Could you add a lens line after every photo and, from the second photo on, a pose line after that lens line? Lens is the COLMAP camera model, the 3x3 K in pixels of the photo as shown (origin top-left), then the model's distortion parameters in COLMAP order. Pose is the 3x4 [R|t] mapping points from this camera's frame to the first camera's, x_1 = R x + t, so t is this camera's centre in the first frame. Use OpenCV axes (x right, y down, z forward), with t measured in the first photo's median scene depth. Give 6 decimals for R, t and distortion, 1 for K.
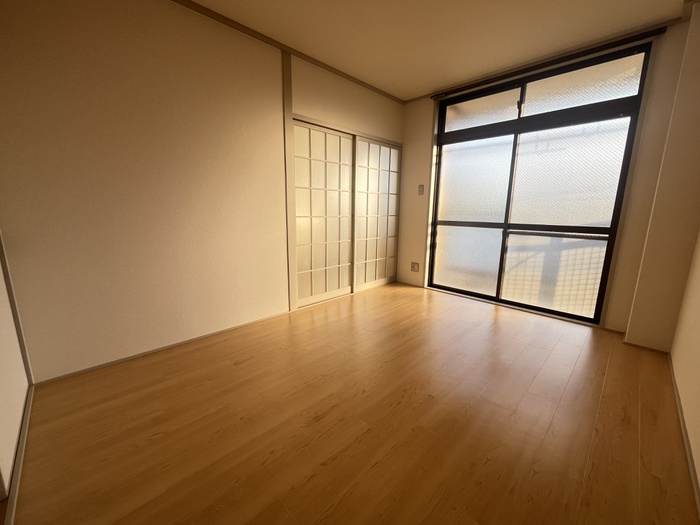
lens RADIAL K [[281.5, 0, 350.0], [0, 281.5, 262.5], [0, 0, 1]] dist [-0.009034, -0.000062]
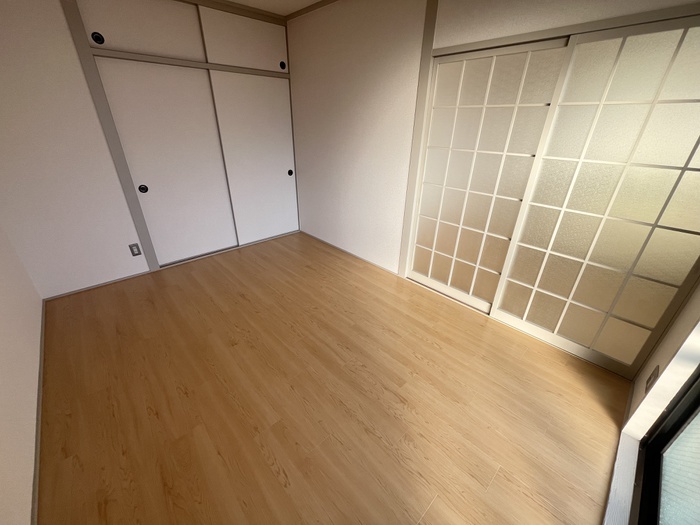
lens RADIAL K [[281.5, 0, 350.0], [0, 281.5, 262.5], [0, 0, 1]] dist [-0.009034, -0.000062]
pose [[-0.028234, 0.432069, -0.901398, 0.762685], [-0.202626, 0.880563, 0.428429, -0.294013], [0.978849, 0.194743, 0.062687, 0.836573]]
